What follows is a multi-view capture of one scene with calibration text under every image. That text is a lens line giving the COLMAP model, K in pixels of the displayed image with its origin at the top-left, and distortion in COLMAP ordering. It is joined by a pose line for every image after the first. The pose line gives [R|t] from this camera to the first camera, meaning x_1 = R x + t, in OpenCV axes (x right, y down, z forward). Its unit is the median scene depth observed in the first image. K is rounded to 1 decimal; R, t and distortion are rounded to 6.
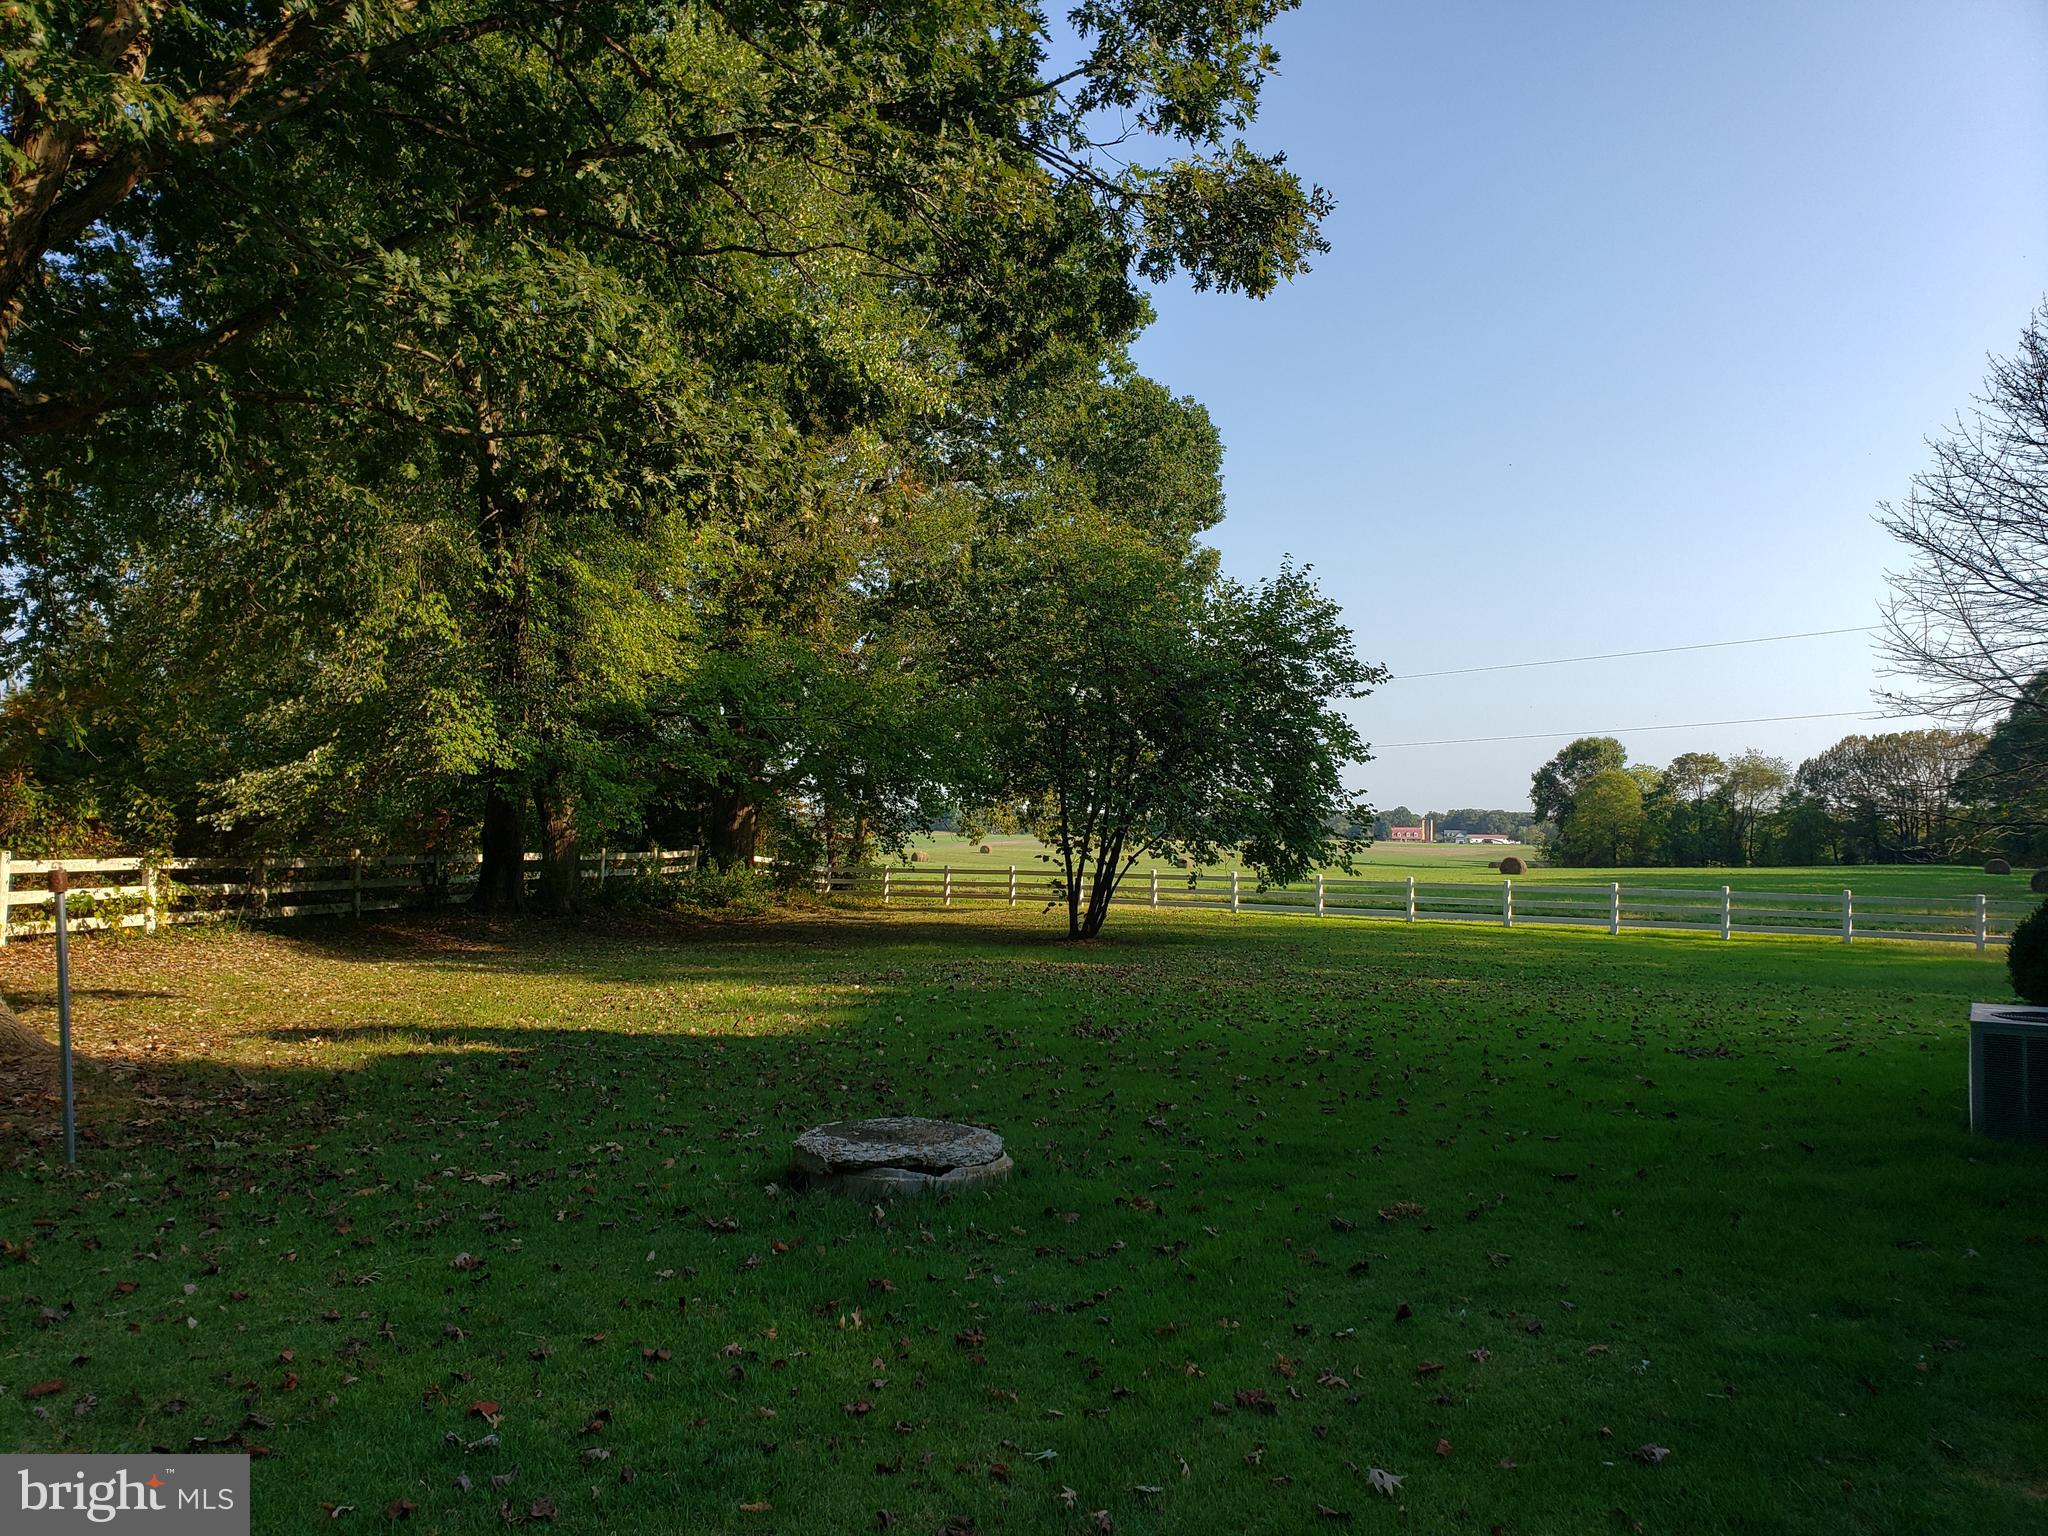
lens RADIAL K [[1542.5, 0, 1024.9], [0, 1542.5, 832.3], [0, 0, 1]] dist [0.002181, -0.047547]
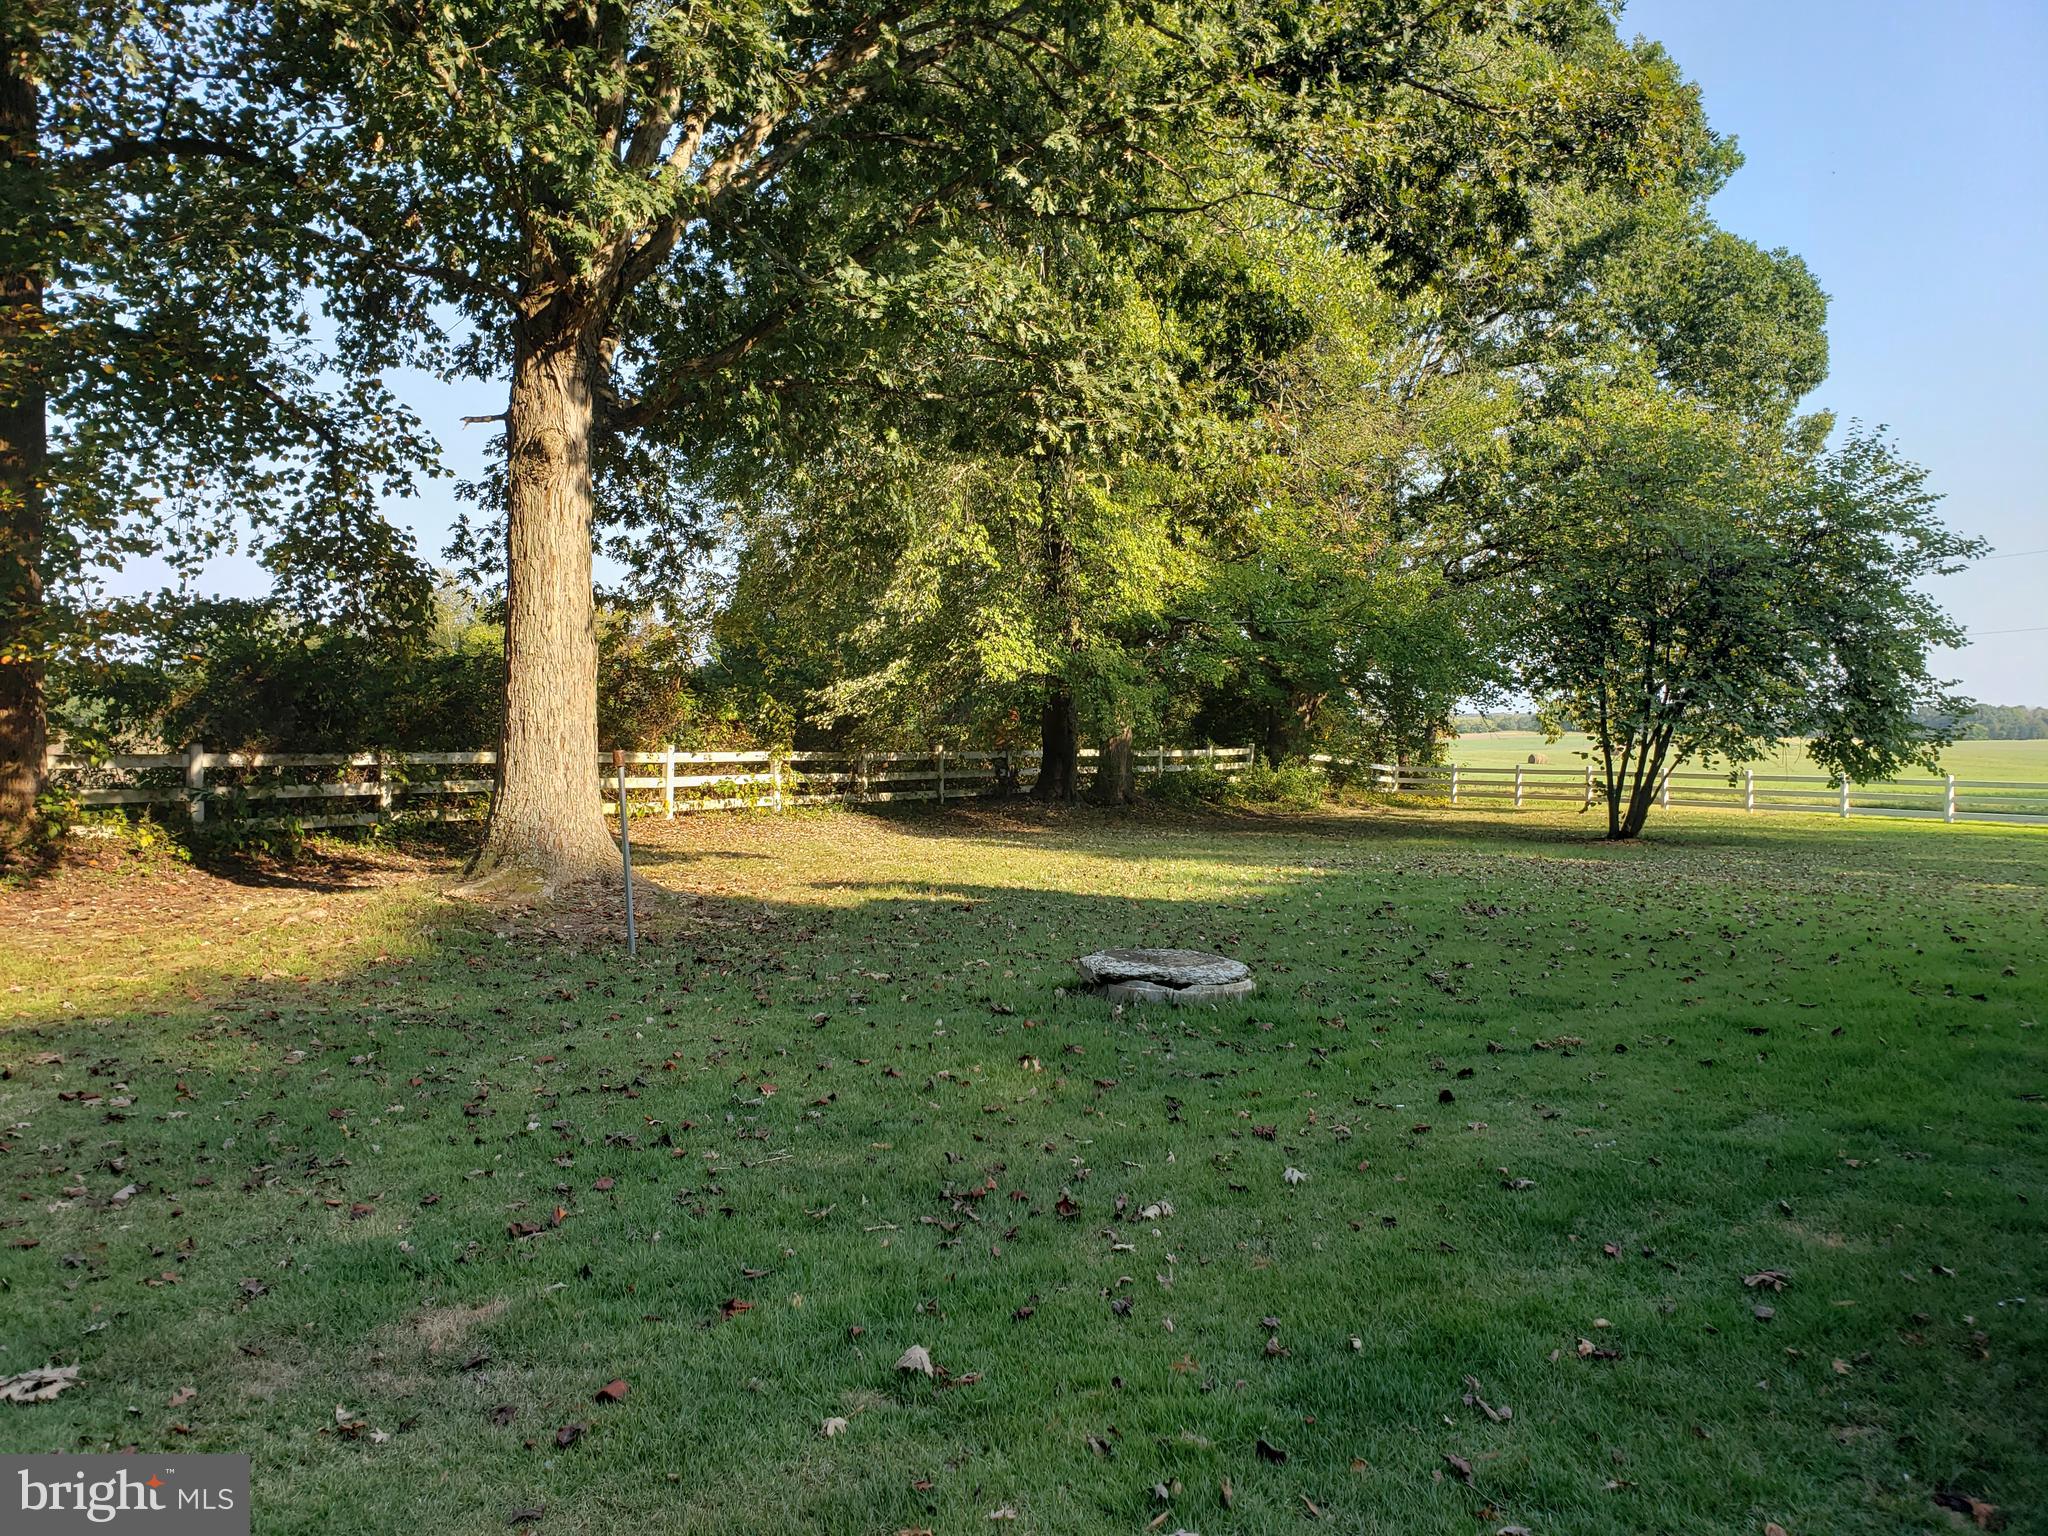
lens RADIAL K [[1595.4, 0, 1018.6], [0, 1595.4, 775.2], [0, 0, 1]] dist [0.155559, -0.258076]
pose [[0.910279, 0.007830, -0.413921, 0.139119], [0.001957, 0.999729, 0.023214, 0.006219], [0.413991, -0.021941, 0.910017, -0.092133]]
